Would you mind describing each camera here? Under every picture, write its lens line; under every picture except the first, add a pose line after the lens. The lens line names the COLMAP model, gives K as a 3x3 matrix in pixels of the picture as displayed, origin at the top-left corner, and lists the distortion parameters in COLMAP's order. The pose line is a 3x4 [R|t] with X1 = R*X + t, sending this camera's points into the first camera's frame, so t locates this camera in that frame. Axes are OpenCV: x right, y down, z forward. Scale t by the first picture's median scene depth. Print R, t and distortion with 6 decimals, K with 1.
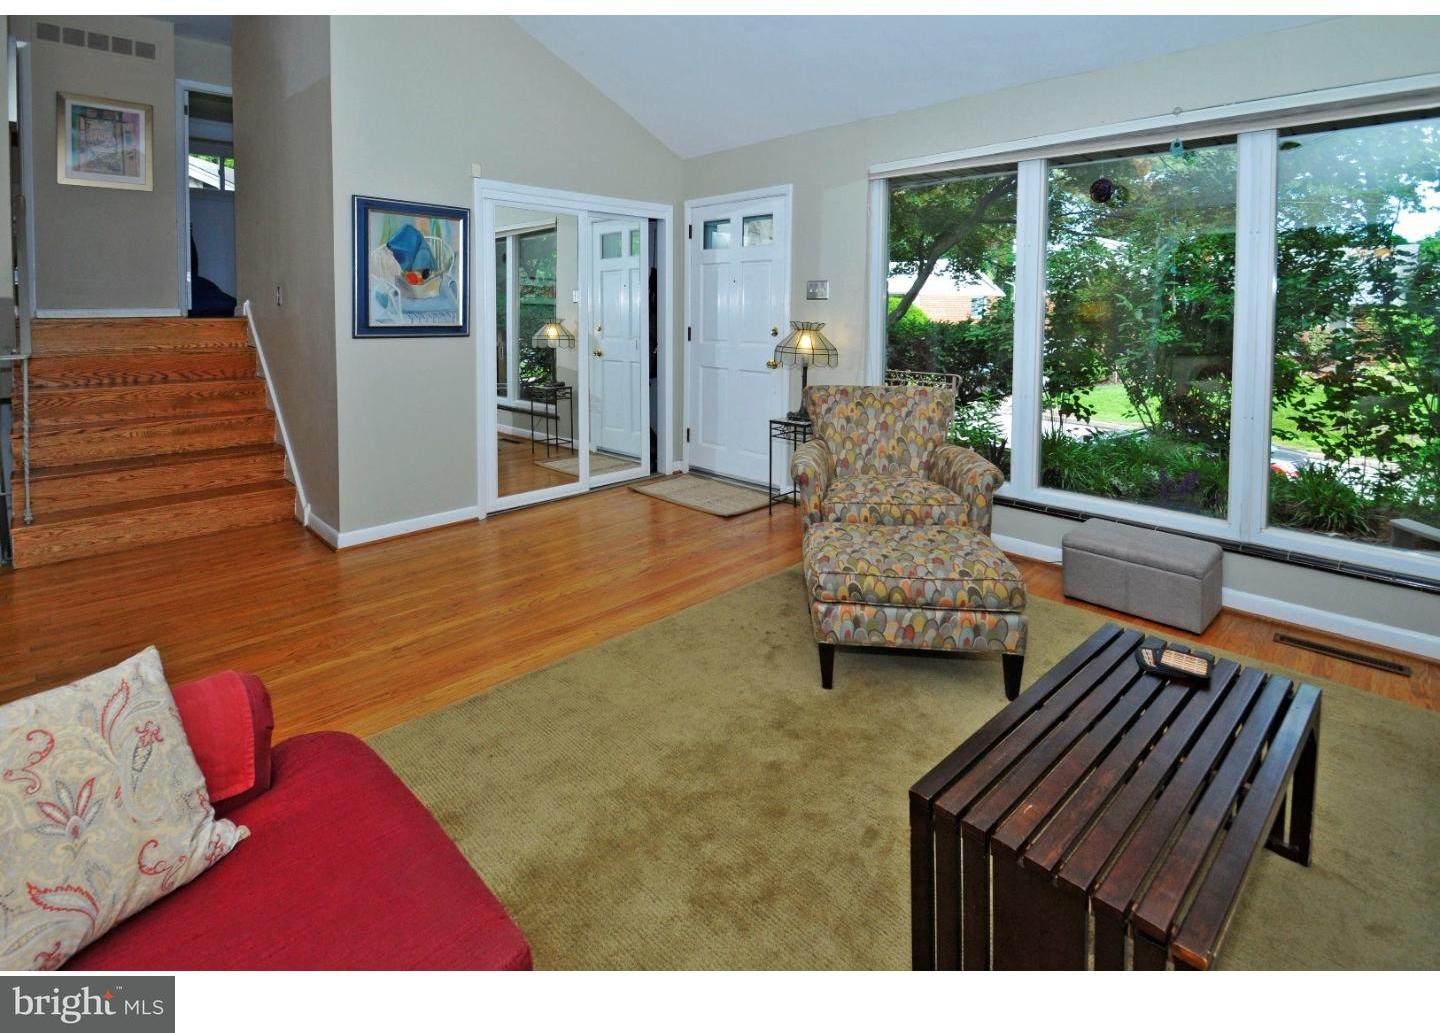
lens RADIAL K [[690.5, 0, 720.0], [0, 690.5, 516.5], [0, 0, 1]] dist [0.002919, -0.000031]
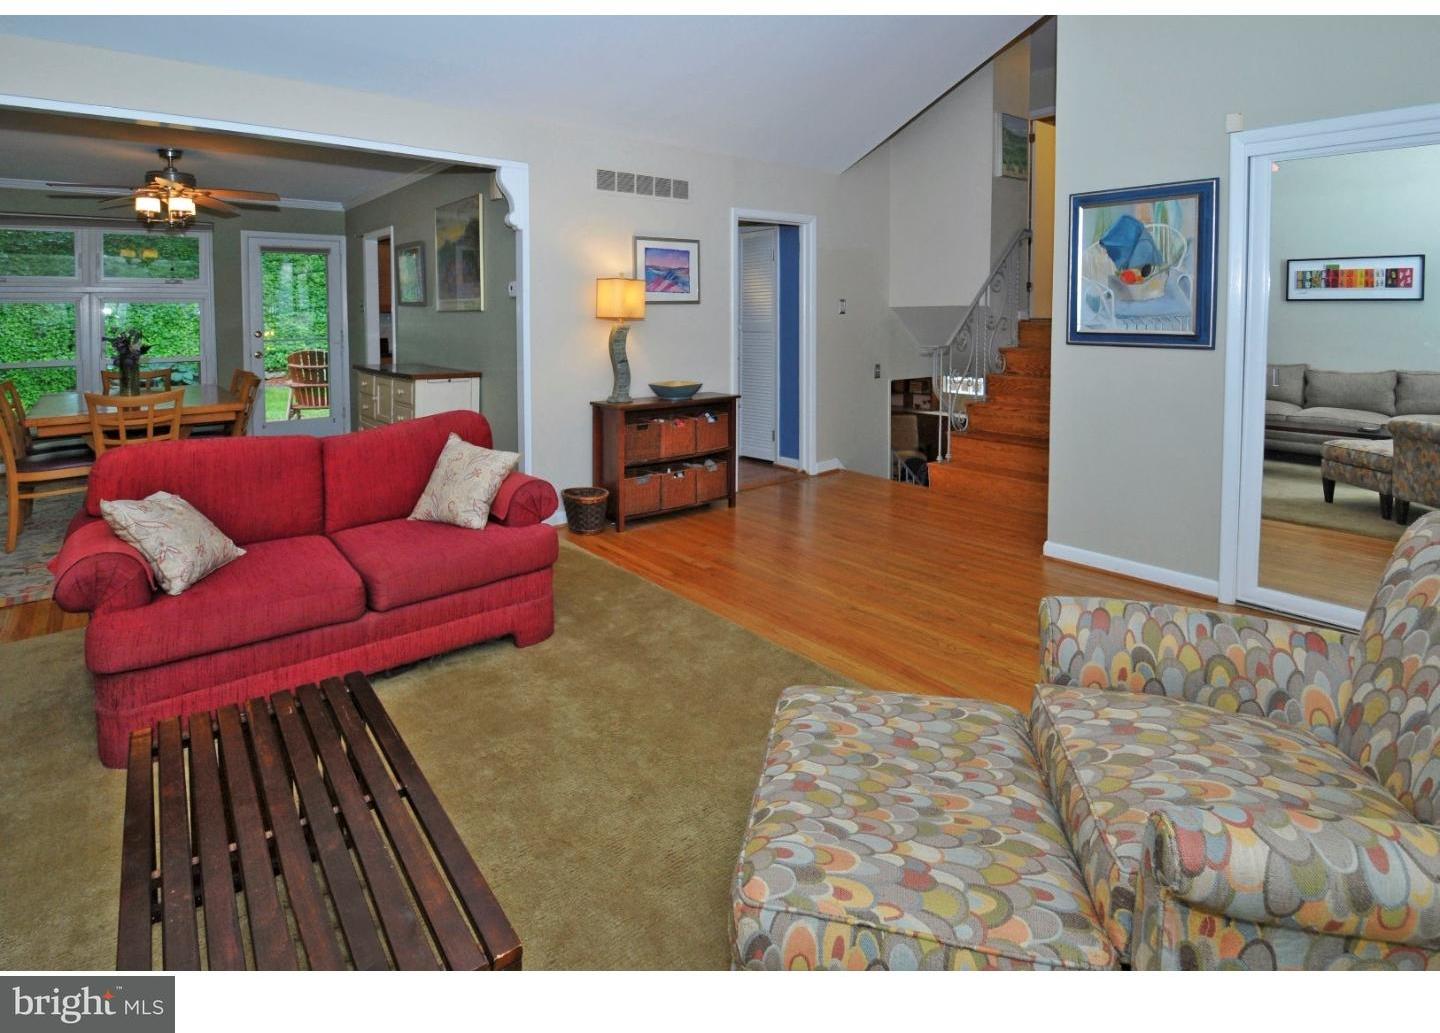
lens RADIAL K [[706.4, 0, 719.0], [0, 706.4, 478.7], [0, 0, 1]] dist [-0.001924, -0.000542]
pose [[-0.088641, 0.219261, -0.971631, 0.483391], [-0.283230, 0.929656, 0.235627, -0.177634], [0.954947, 0.296081, -0.020304, 0.613080]]
